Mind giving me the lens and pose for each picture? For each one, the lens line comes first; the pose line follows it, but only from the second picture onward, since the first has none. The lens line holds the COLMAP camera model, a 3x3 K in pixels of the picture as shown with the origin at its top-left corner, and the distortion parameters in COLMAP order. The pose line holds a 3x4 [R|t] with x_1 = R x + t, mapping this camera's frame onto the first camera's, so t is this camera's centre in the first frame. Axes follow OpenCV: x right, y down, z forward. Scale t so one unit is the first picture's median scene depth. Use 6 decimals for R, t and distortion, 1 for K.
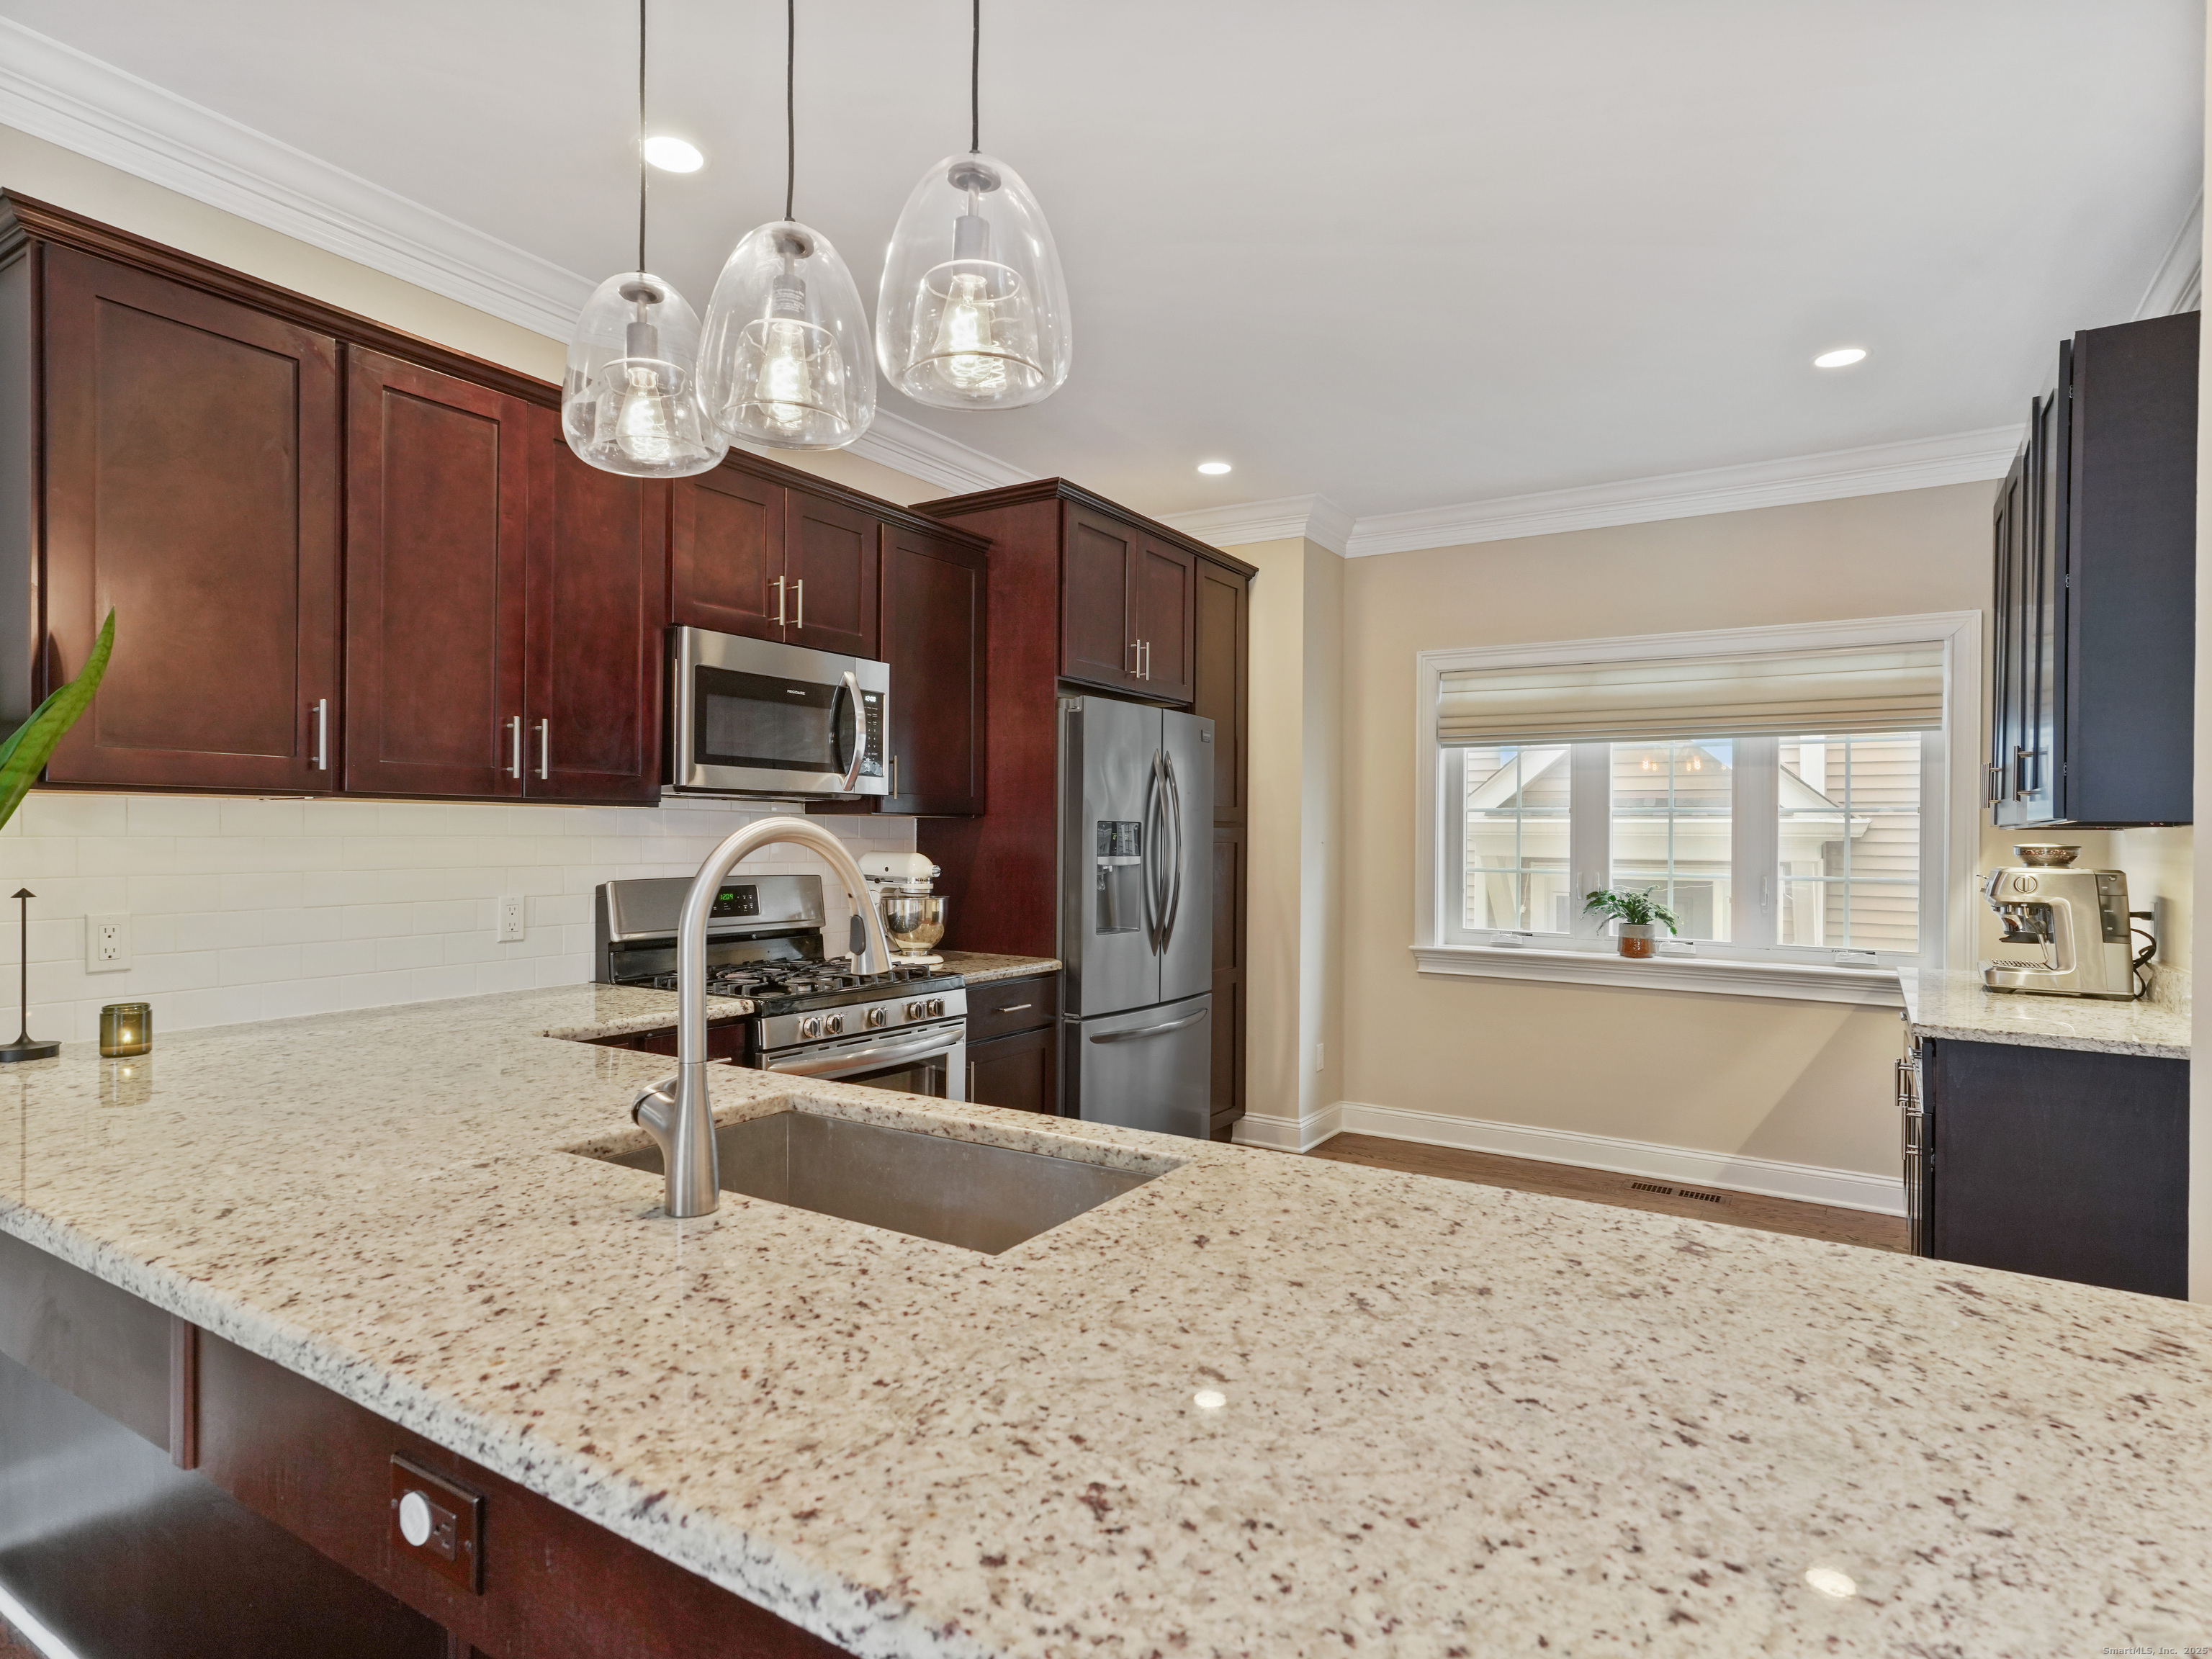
lens RADIAL K [[1188.4, 0, 1086.6], [0, 1188.4, 832.0], [0, 0, 1]] dist [-0.003170, 0.015040]
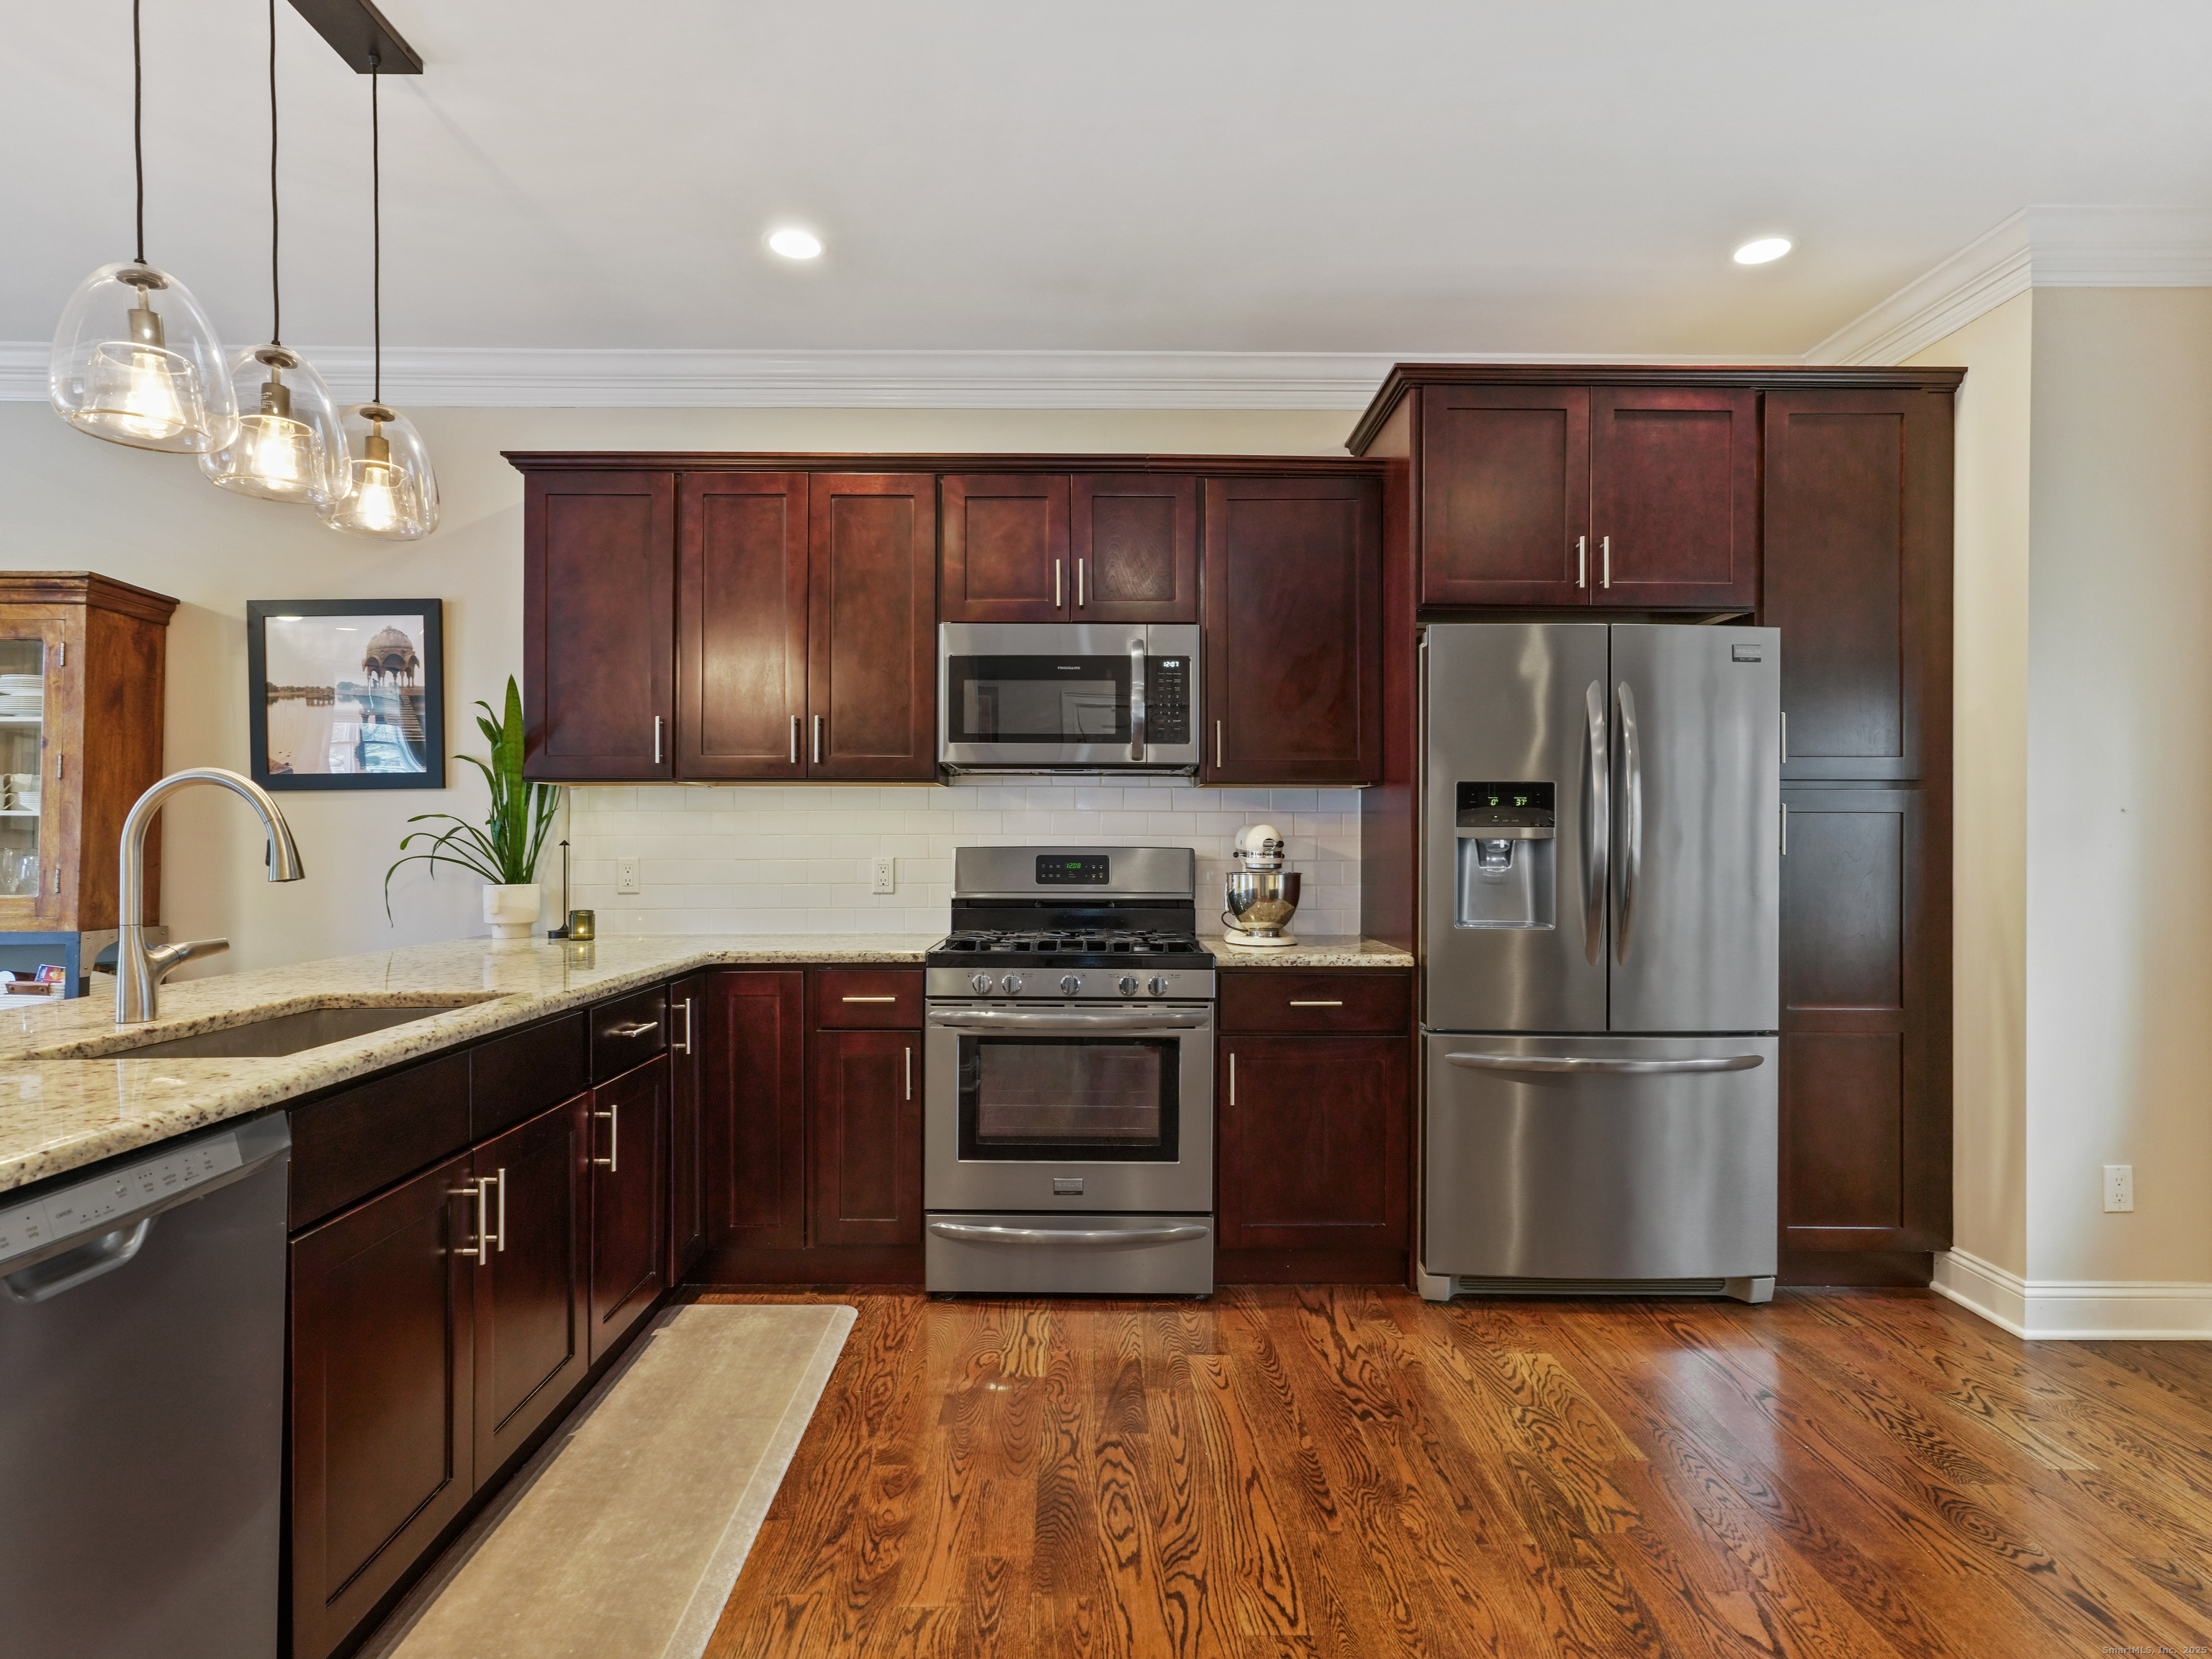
lens RADIAL K [[1188.4, 0, 1093.0], [0, 1188.4, 834.4], [0, 0, 1]] dist [-0.003170, 0.015040]
pose [[0.553673, -0.010999, -0.832661, 0.630931], [0.005742, 0.999939, -0.009391, 0.038078], [0.832714, 0.000419, 0.553703, 0.437564]]
